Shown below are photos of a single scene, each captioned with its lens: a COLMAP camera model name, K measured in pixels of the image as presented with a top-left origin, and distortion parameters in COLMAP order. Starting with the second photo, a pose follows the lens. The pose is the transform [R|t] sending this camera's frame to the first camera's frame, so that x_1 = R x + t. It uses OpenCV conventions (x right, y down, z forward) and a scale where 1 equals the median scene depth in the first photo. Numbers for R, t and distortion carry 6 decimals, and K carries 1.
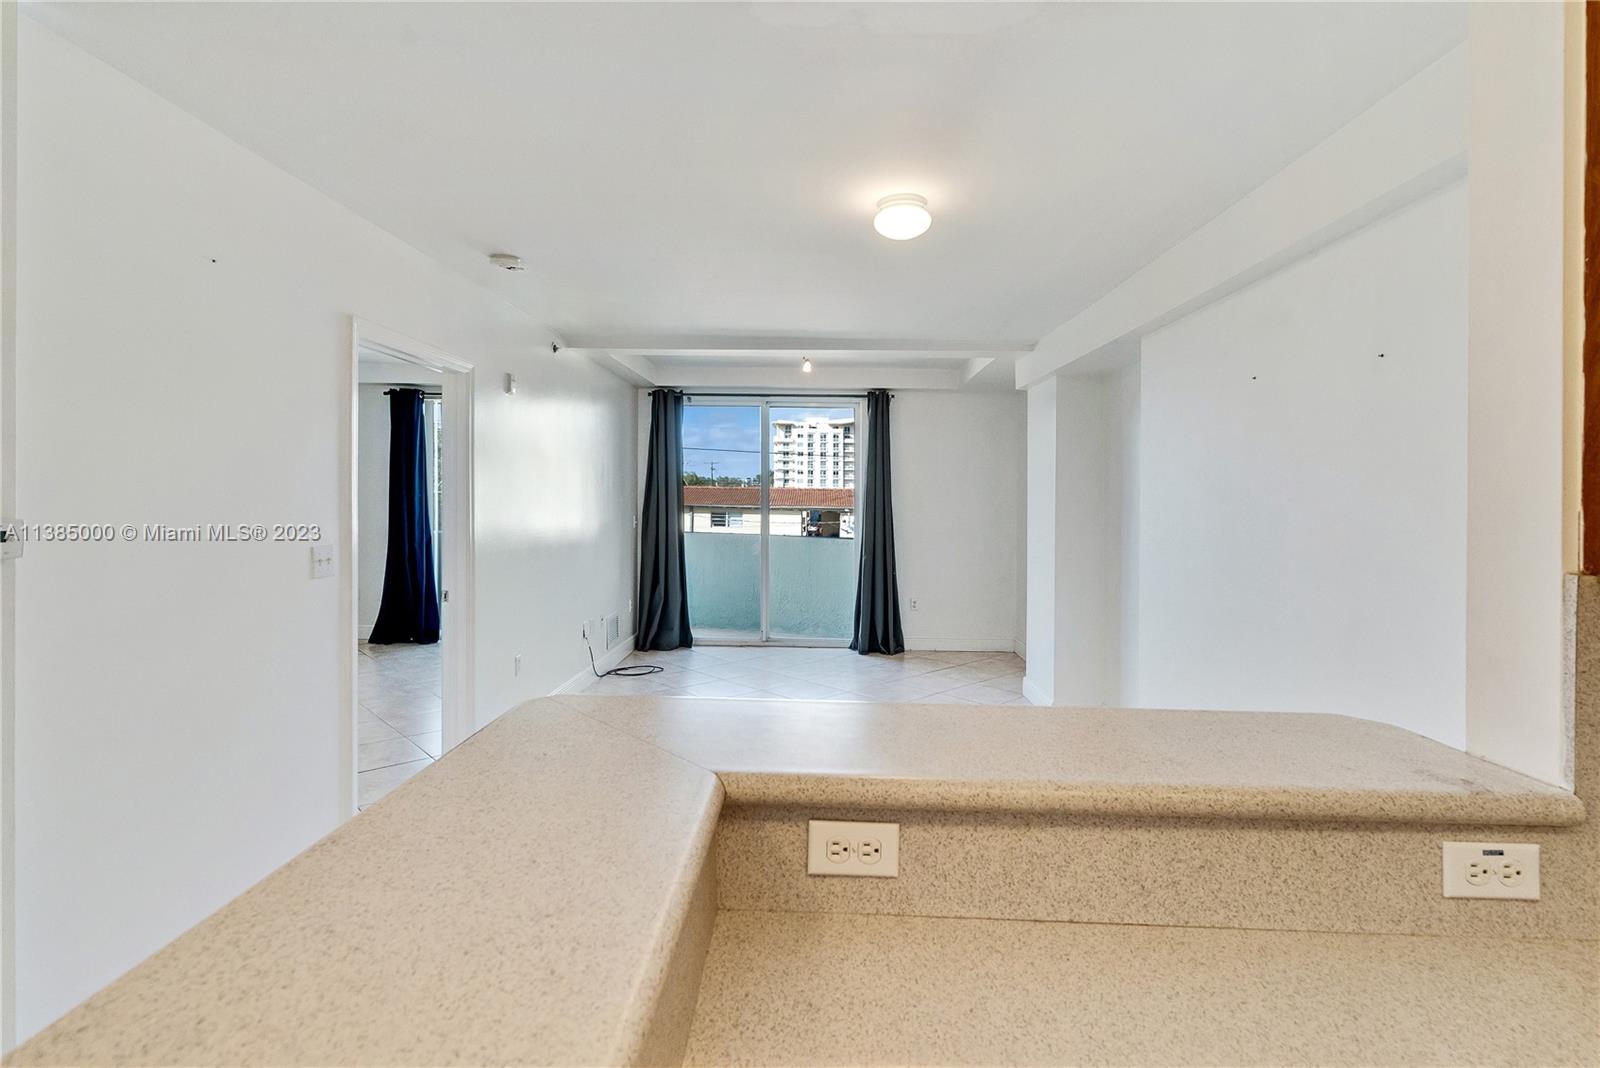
lens RADIAL K [[771.3, 0, 801.6], [0, 771.3, 476.3], [0, 0, 1]] dist [0.001963, 0.000458]
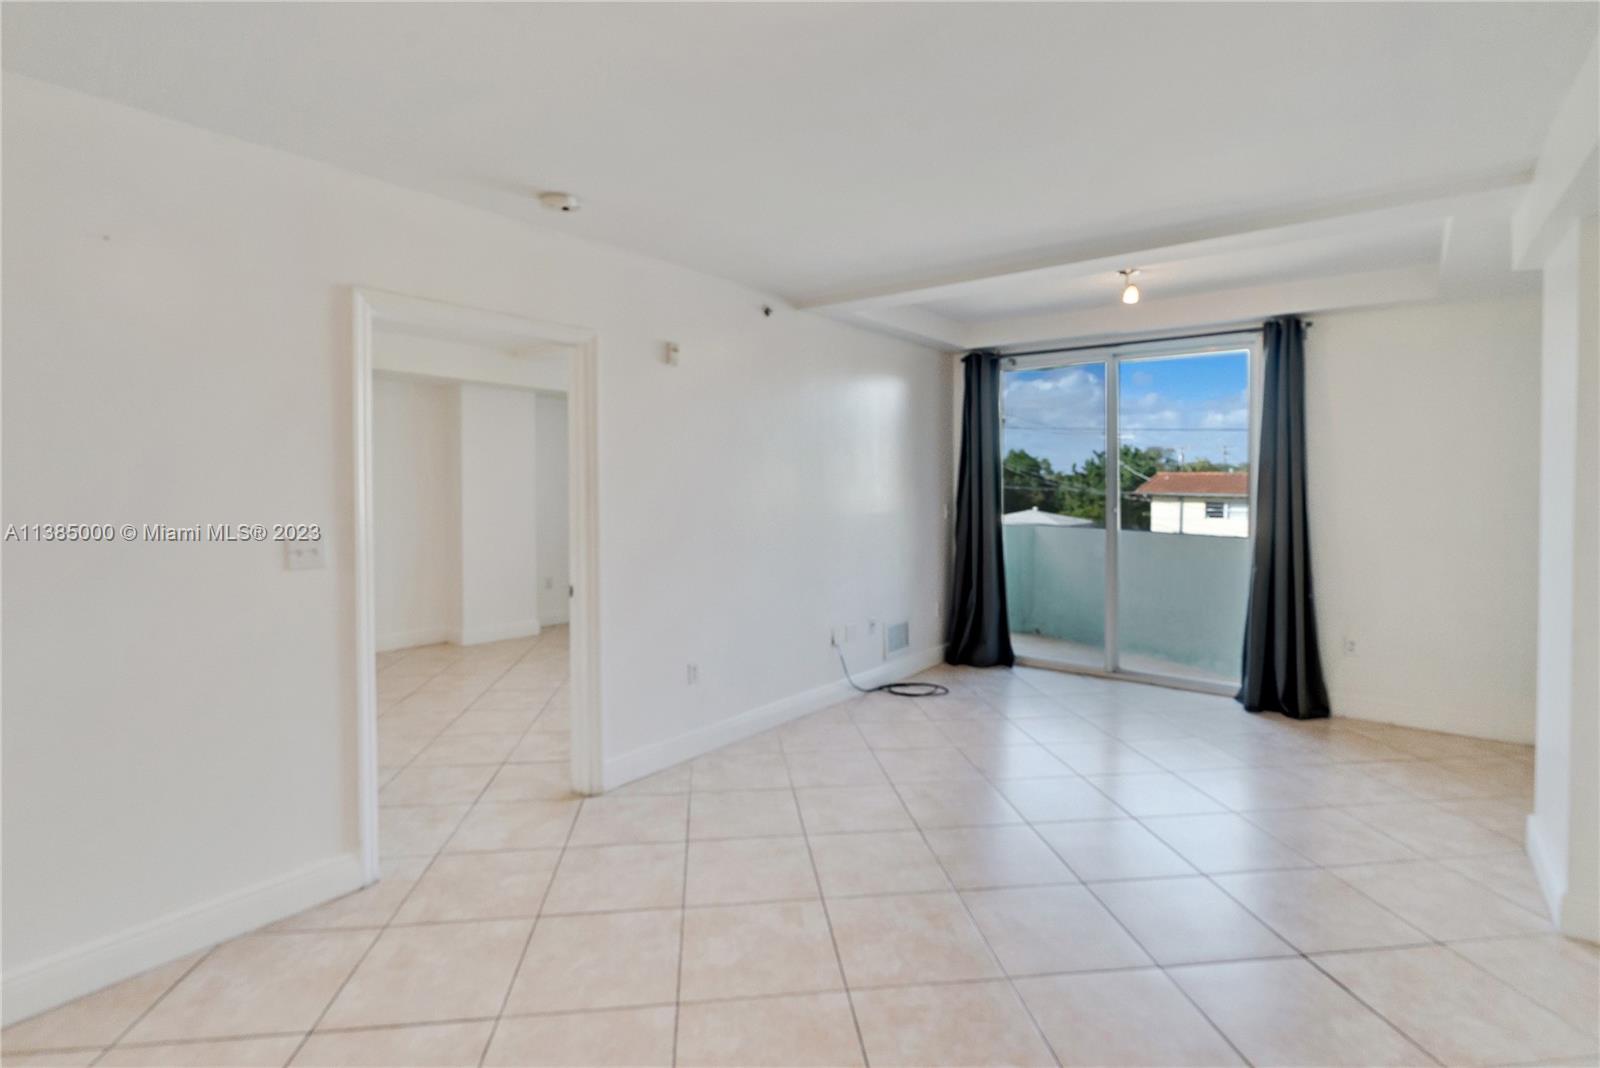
lens RADIAL K [[754.6, 0, 814.4], [0, 754.6, 495.5], [0, 0, 1]] dist [-0.000761, 0.000159]
pose [[0.807971, -0.000791, -0.589222, 0.156132], [0.023975, 0.999215, 0.031534, 0.010472], [0.588734, -0.039605, 0.807356, 0.238903]]
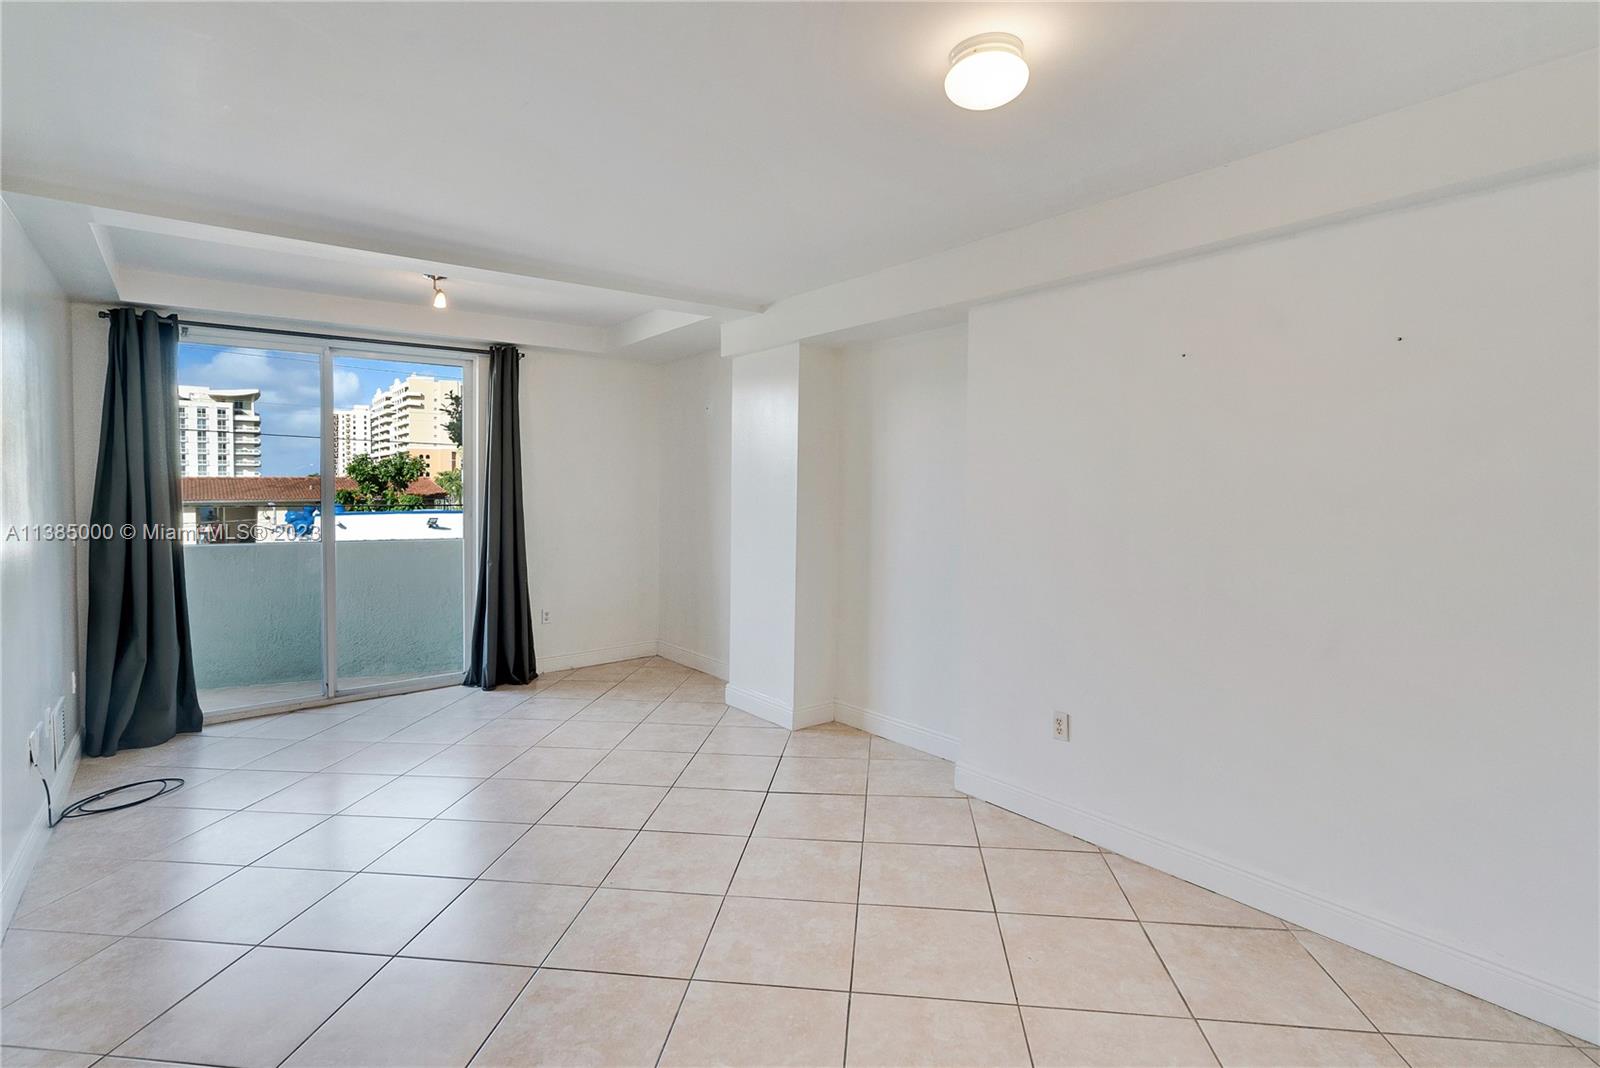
lens RADIAL K [[771.3, 0, 801.6], [0, 771.3, 476.3], [0, 0, 1]] dist [0.001963, 0.000458]
pose [[0.771069, -0.012112, 0.636637, -0.163026], [0.000130, 0.999822, 0.018865, 0.004821], [-0.636752, -0.014464, 0.770933, 0.211820]]
